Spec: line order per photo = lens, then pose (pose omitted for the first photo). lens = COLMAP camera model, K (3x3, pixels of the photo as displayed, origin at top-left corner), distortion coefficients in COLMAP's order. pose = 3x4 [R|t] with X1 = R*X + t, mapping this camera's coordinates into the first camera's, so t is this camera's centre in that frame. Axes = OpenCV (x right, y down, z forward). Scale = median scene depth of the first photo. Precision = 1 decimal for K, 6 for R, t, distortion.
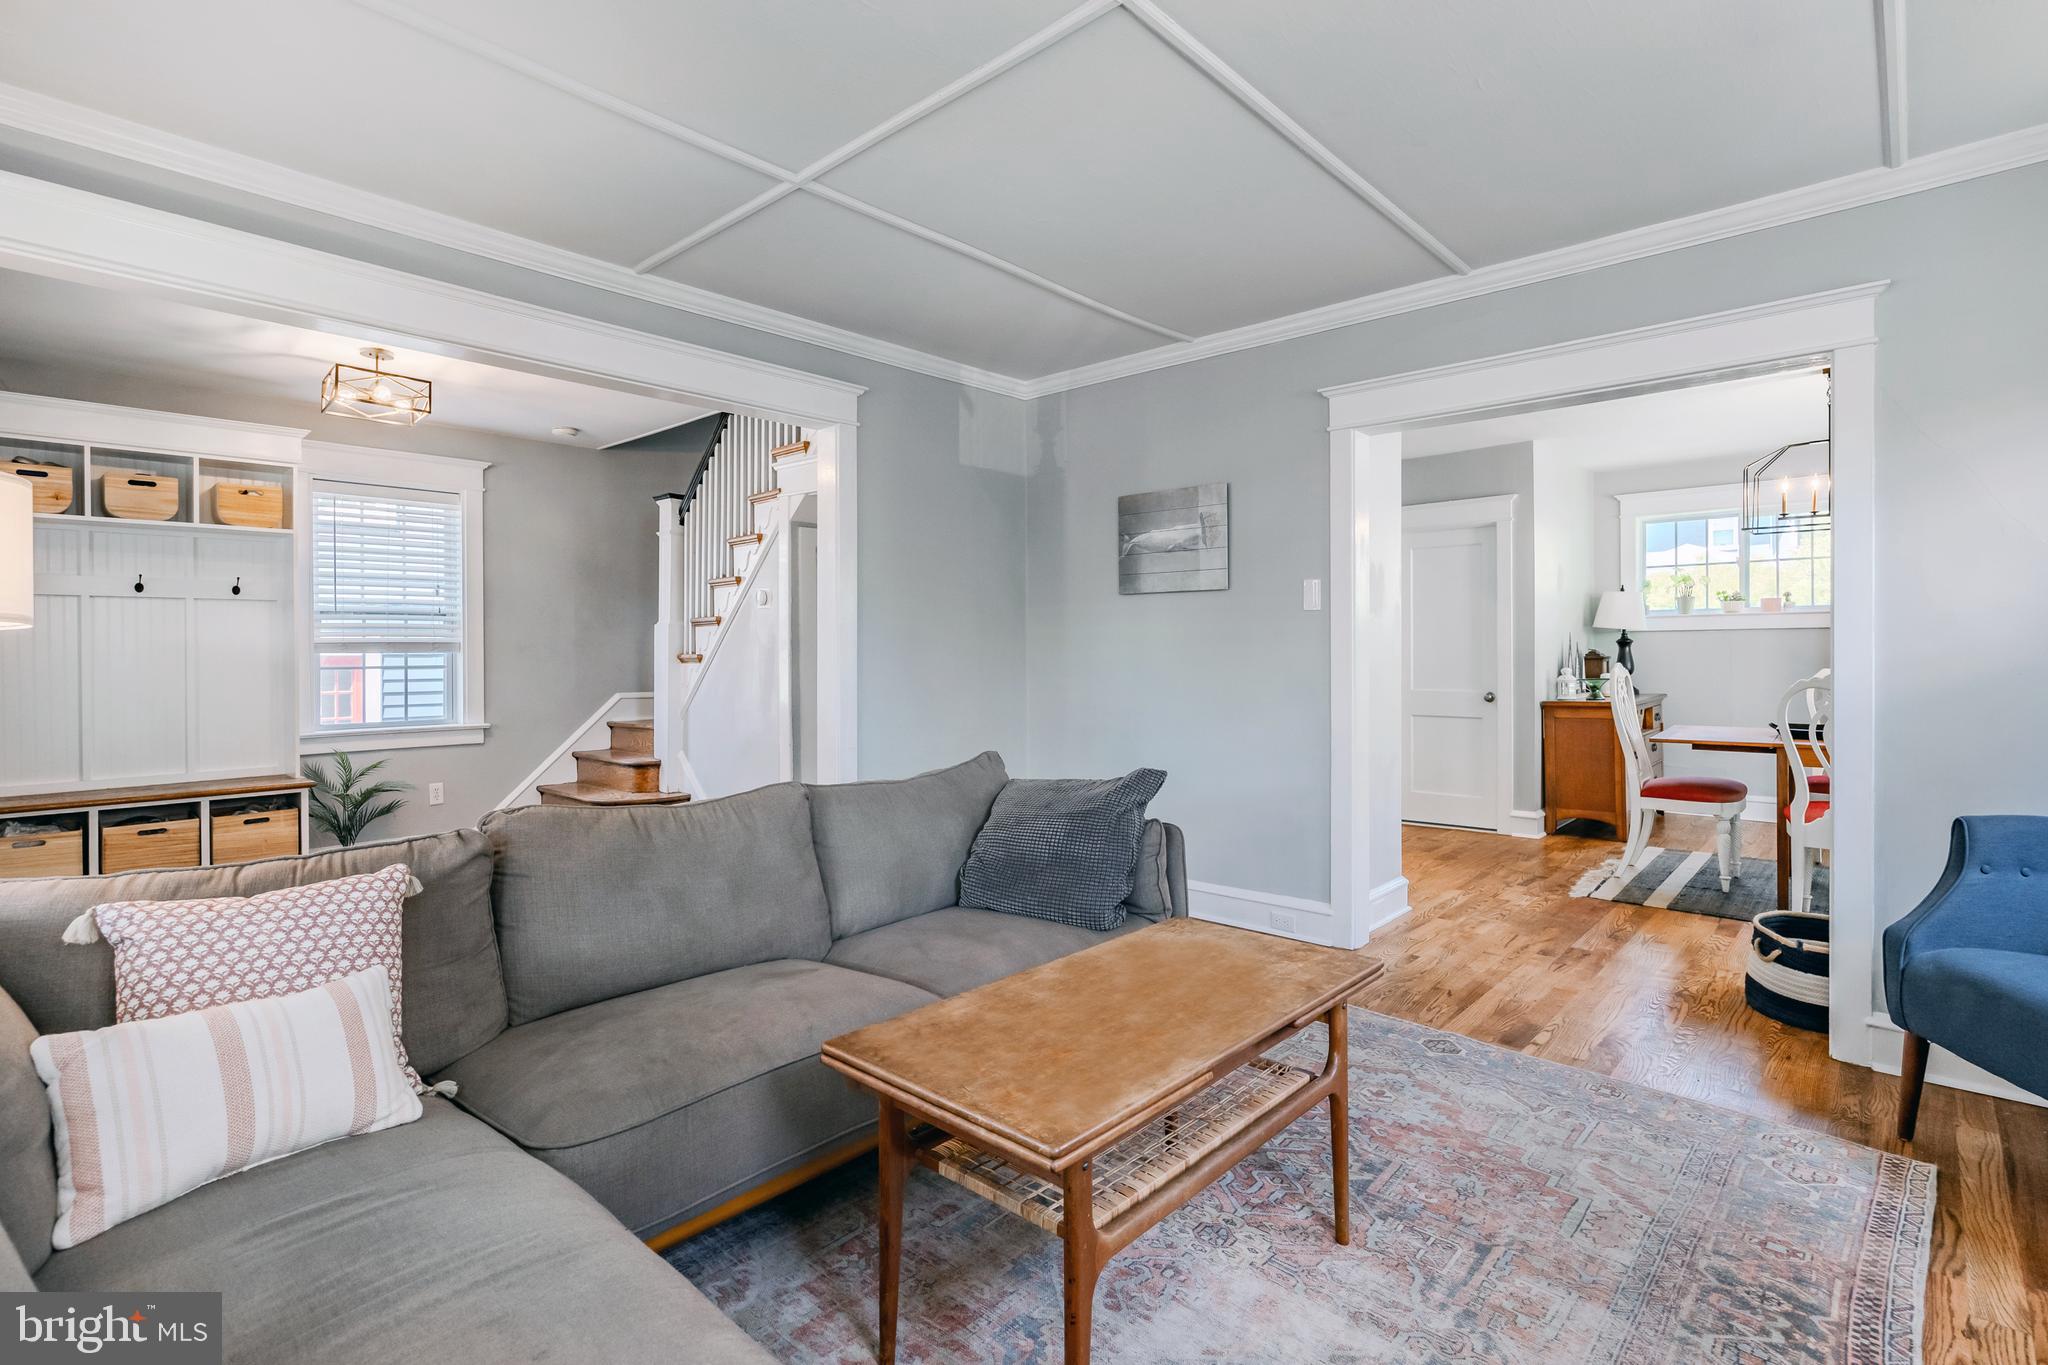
lens RADIAL K [[993.2, 0, 1036.1], [0, 993.2, 654.0], [0, 0, 1]] dist [-0.000018, -0.000107]
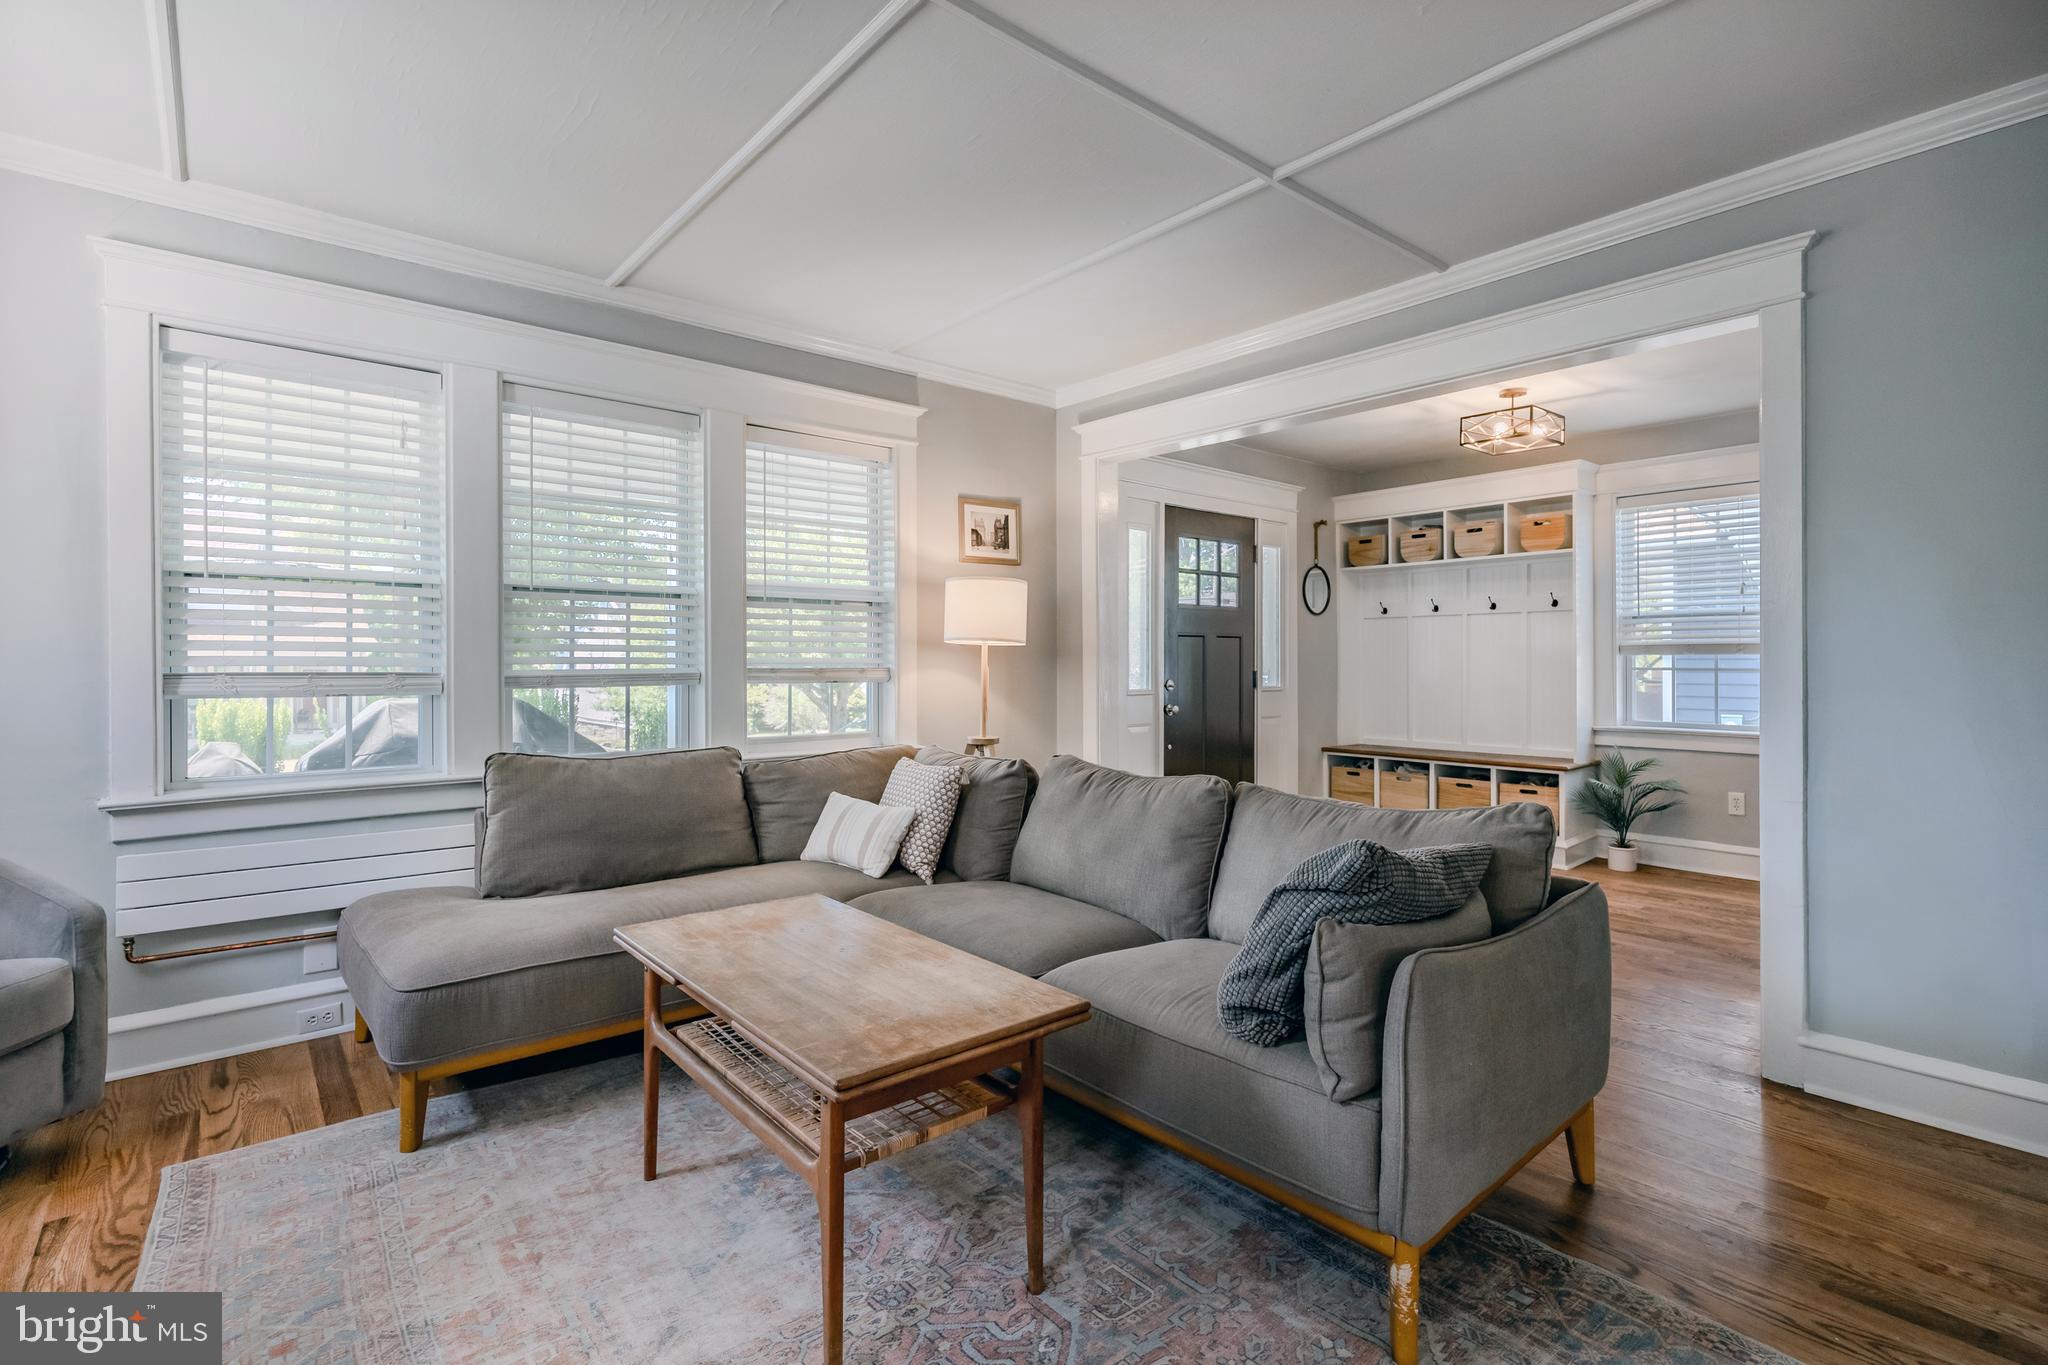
lens RADIAL K [[929.7, 0, 1024.7], [0, 929.7, 663.4], [0, 0, 1]] dist [0.001352, -0.000247]
pose [[-0.127494, 0.009241, -0.991796, 0.421444], [-0.002508, 0.999950, 0.009639, -0.000097], [0.991836, 0.003716, -0.127465, 0.516915]]
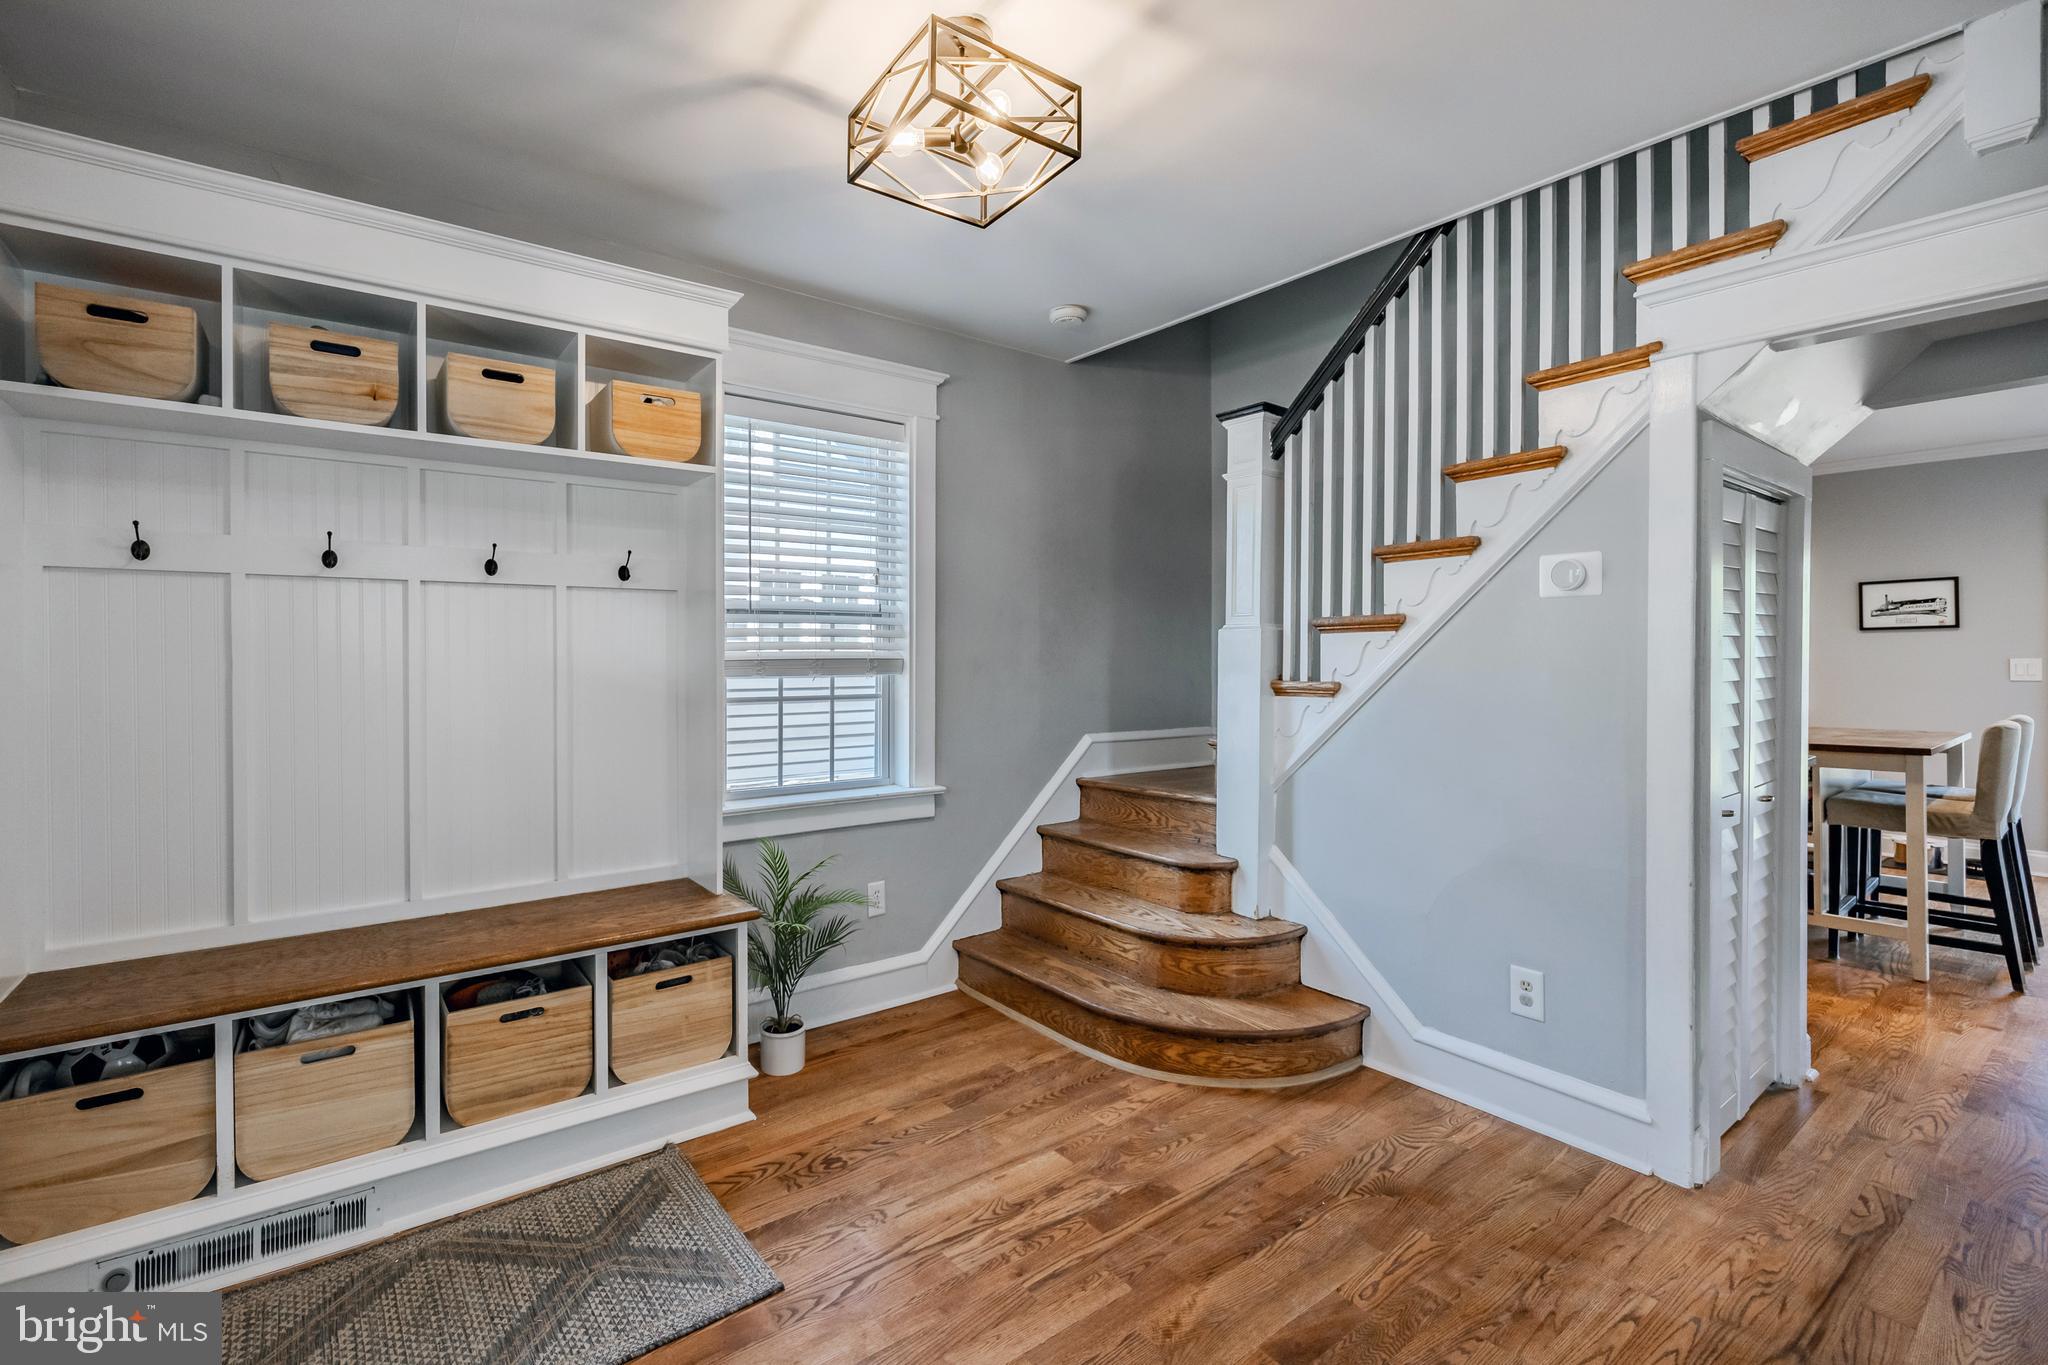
lens RADIAL K [[917.6, 0, 942.9], [0, 917.6, 660.5], [0, 0, 1]] dist [-0.001585, -0.000154]
pose [[0.977801, 0.005958, -0.209451, -0.518469], [-0.005230, 0.999978, 0.004032, -0.015442], [0.209471, -0.002847, 0.977811, 0.516799]]
